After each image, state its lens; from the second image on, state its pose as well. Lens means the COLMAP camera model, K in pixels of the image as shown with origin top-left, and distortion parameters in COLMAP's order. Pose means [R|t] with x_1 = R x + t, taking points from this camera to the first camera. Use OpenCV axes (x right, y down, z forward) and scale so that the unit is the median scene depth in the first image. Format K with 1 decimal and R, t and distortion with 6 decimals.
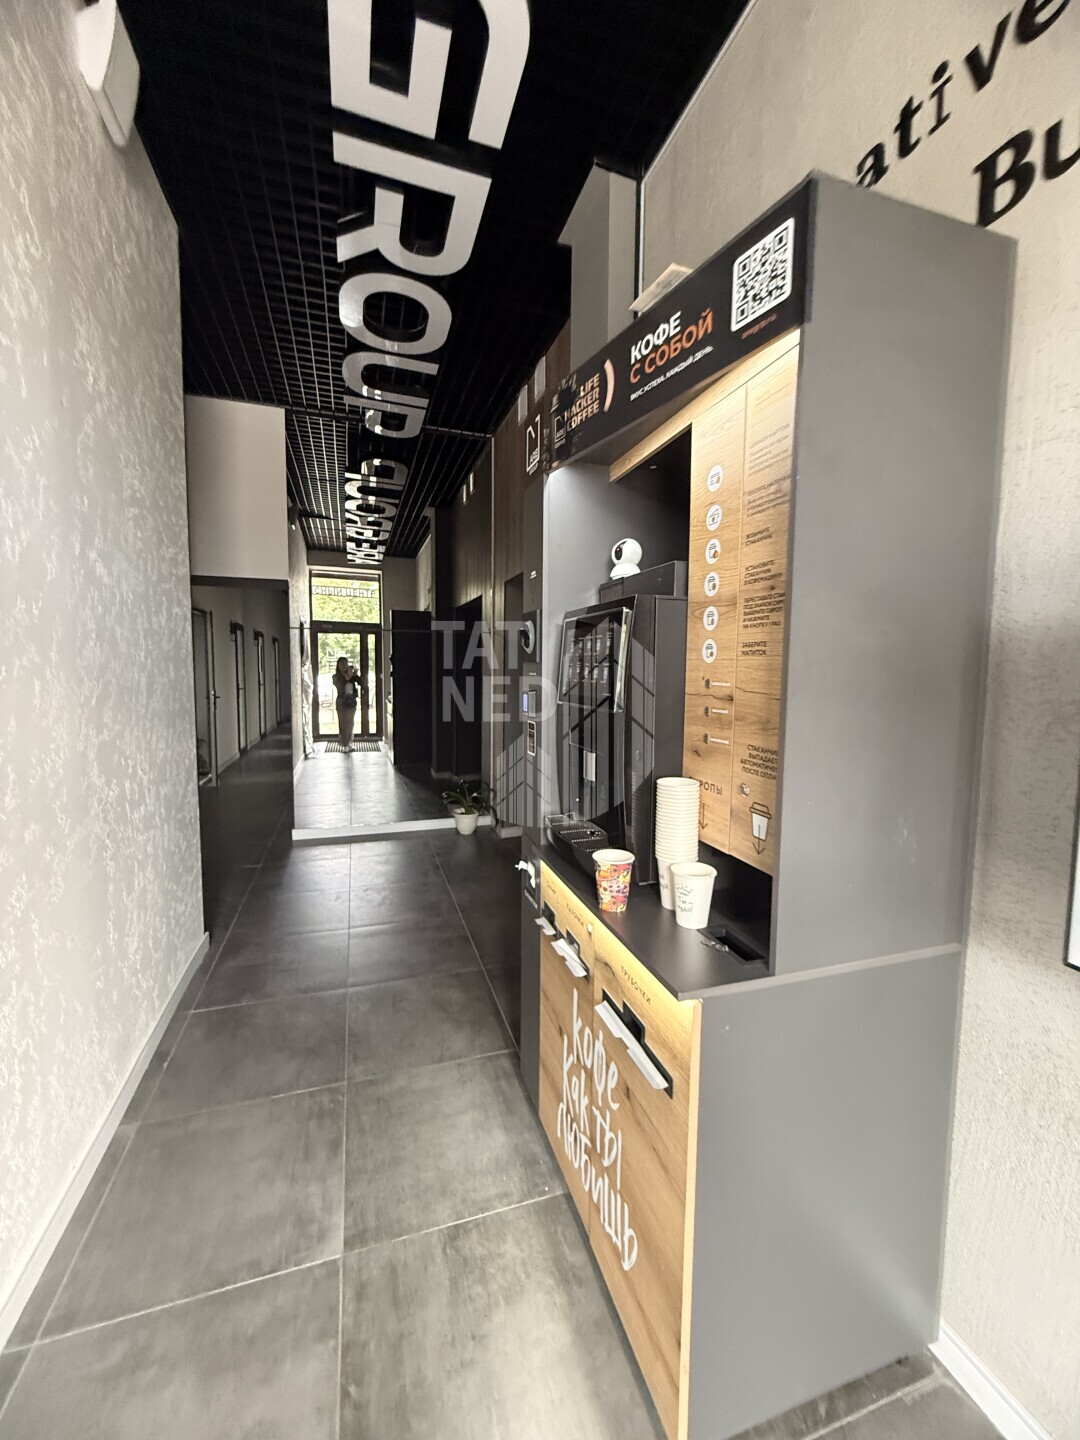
lens RADIAL K [[580.0, 0, 543.9], [0, 580.0, 713.2], [0, 0, 1]] dist [-0.000940, 0.000434]
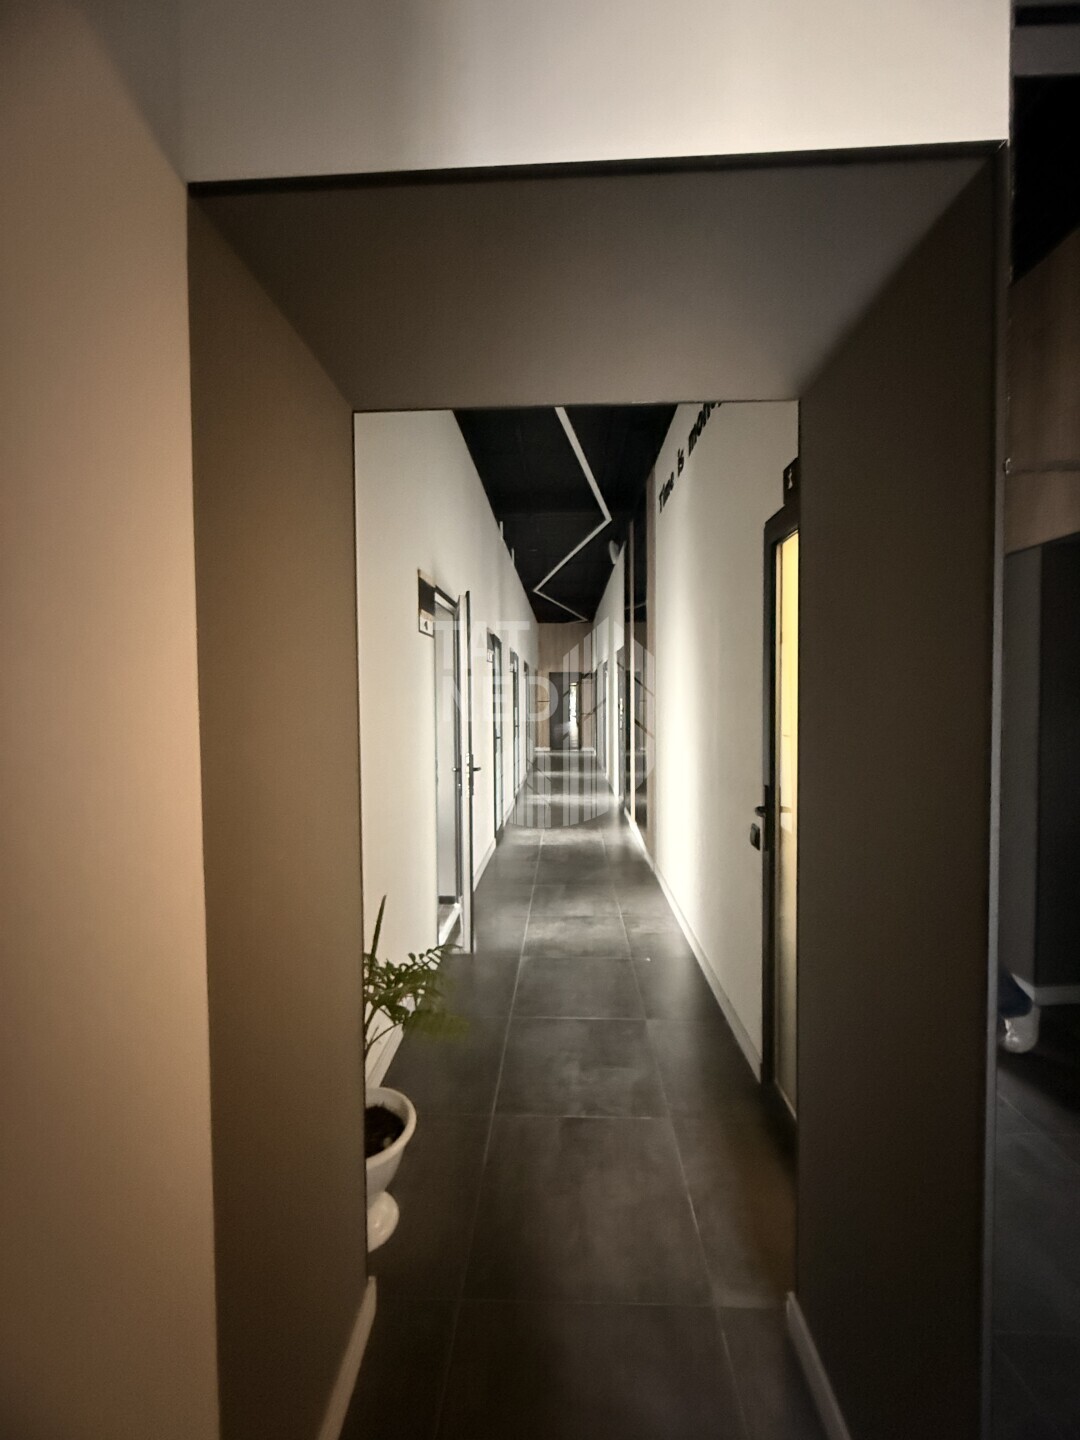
lens RADIAL K [[579.4, 0, 544.6], [0, 579.4, 714.3], [0, 0, 1]] dist [0.000087, 0.000163]
pose [[0.937236, -0.006451, -0.348636, -0.437881], [-0.011304, 0.998741, -0.048866, -0.065001], [0.348512, 0.049740, 0.935983, 0.726835]]
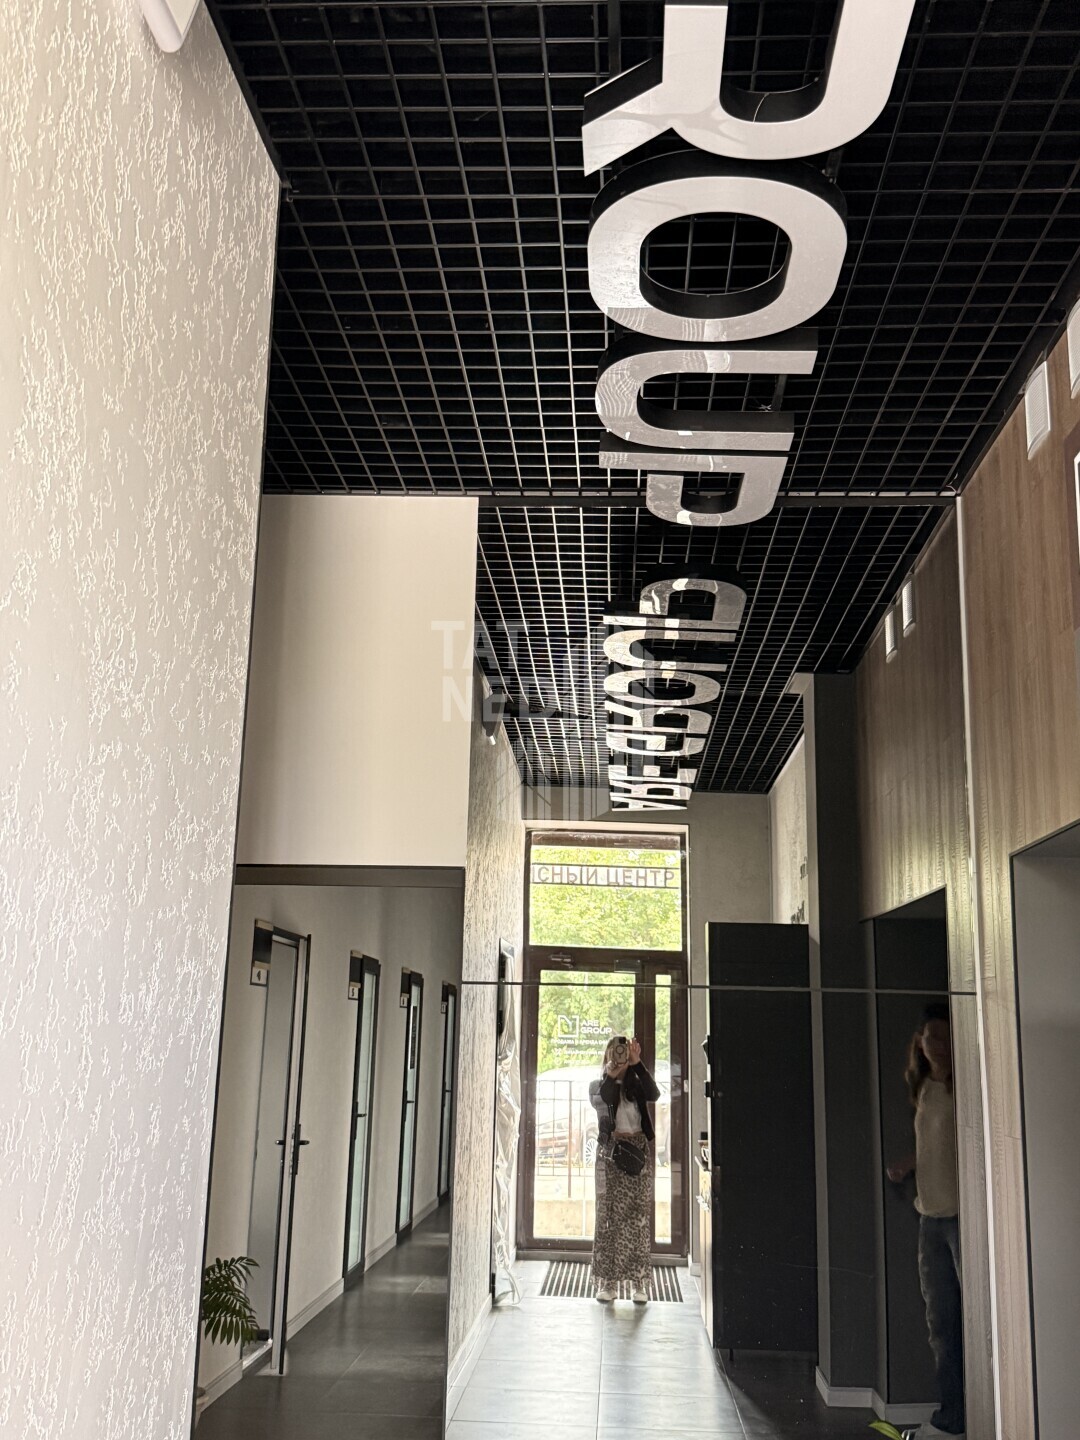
lens RADIAL K [[1426.1, 0, 540.0], [0, 1426.1, 720.0], [0, 0, 1]] dist [0.170404, -0.313232]
pose [[0.930199, -0.066627, -0.360958, -0.007657], [-0.044496, 0.955667, -0.291068, -0.028999], [0.364348, 0.286813, 0.885996, 0.063189]]
